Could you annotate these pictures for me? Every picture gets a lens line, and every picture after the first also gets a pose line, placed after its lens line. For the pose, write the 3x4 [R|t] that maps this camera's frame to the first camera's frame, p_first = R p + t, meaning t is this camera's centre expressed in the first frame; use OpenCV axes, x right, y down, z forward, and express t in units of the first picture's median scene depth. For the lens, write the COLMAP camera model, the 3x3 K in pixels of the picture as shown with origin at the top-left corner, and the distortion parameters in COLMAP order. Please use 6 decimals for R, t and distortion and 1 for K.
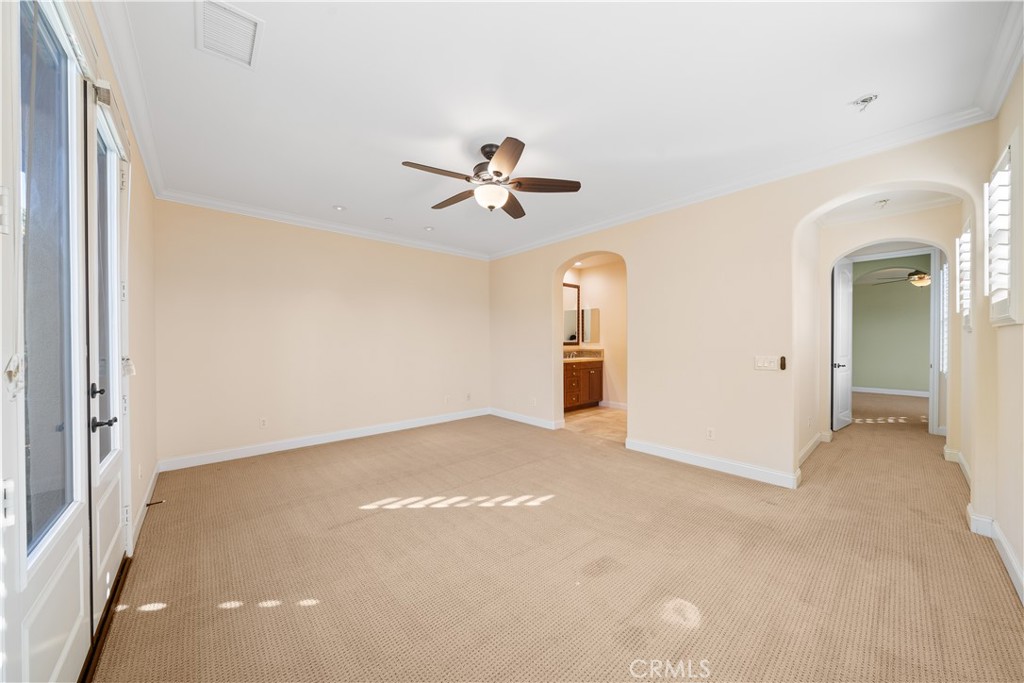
lens RADIAL K [[349.6, 0, 512.8], [0, 349.6, 343.9], [0, 0, 1]] dist [-0.005145, -0.000118]
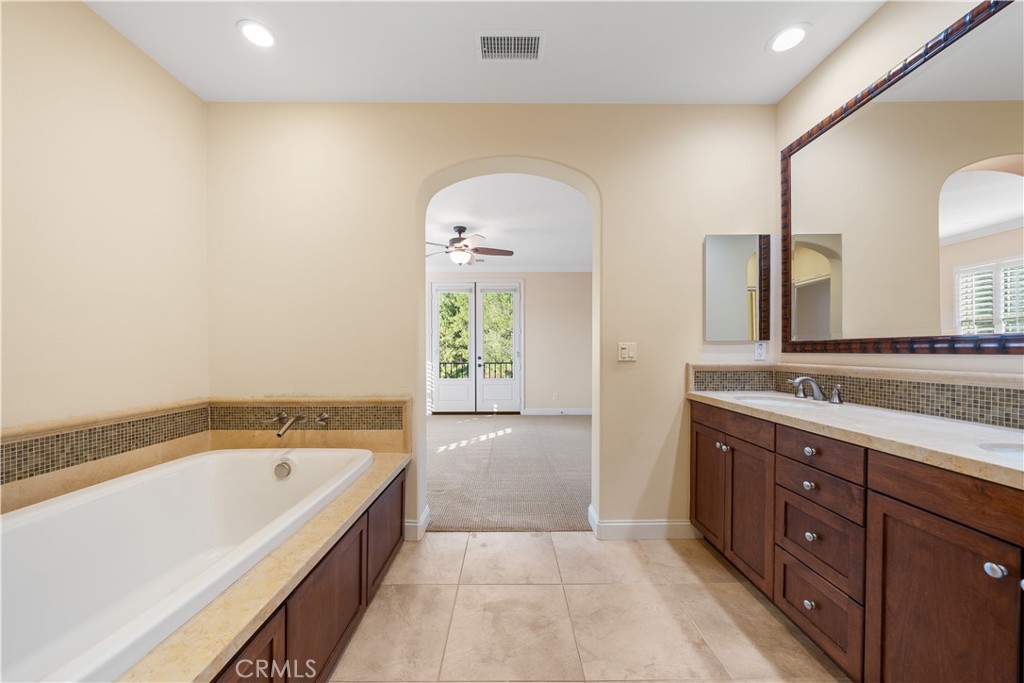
lens RADIAL K [[349.6, 0, 511.1], [0, 349.6, 348.8], [0, 0, 1]] dist [-0.005145, -0.000118]
pose [[-0.669291, 0.001159, -0.742999, 0.413928], [-0.000859, 0.999997, 0.002334, 0.001876], [0.743000, 0.002201, -0.669288, 0.921410]]
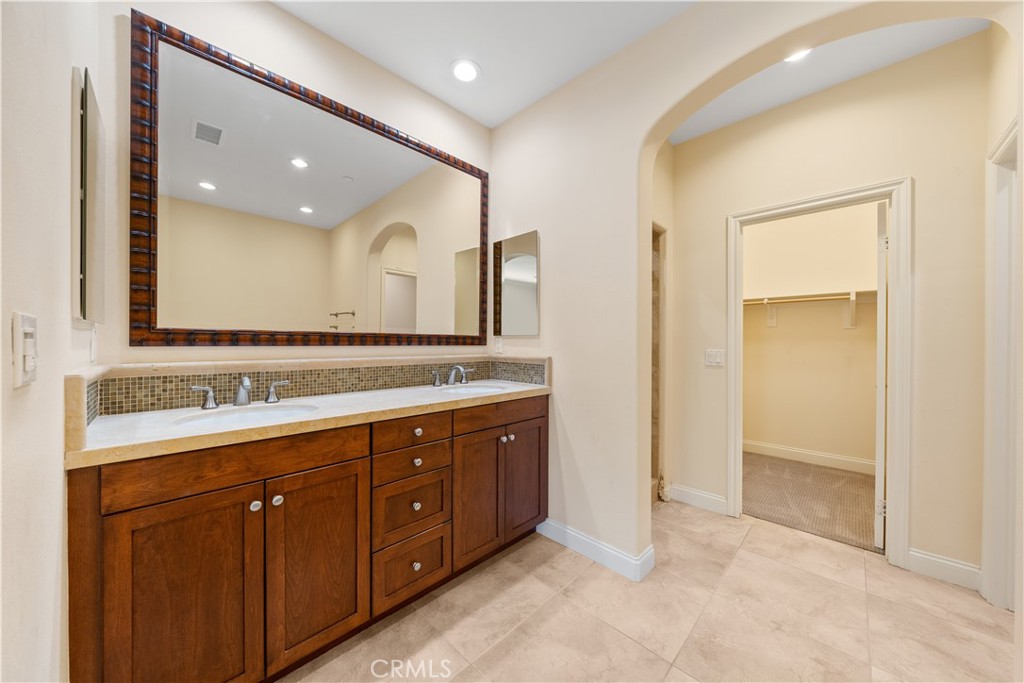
lens RADIAL K [[349.6, 0, 506.8], [0, 349.6, 347.4], [0, 0, 1]] dist [-0.005145, -0.000118]
pose [[0.998574, 0.006863, 0.052940, 0.204338], [-0.007131, 0.999963, 0.004862, 0.004259], [-0.052905, -0.005233, 0.998586, 0.692812]]
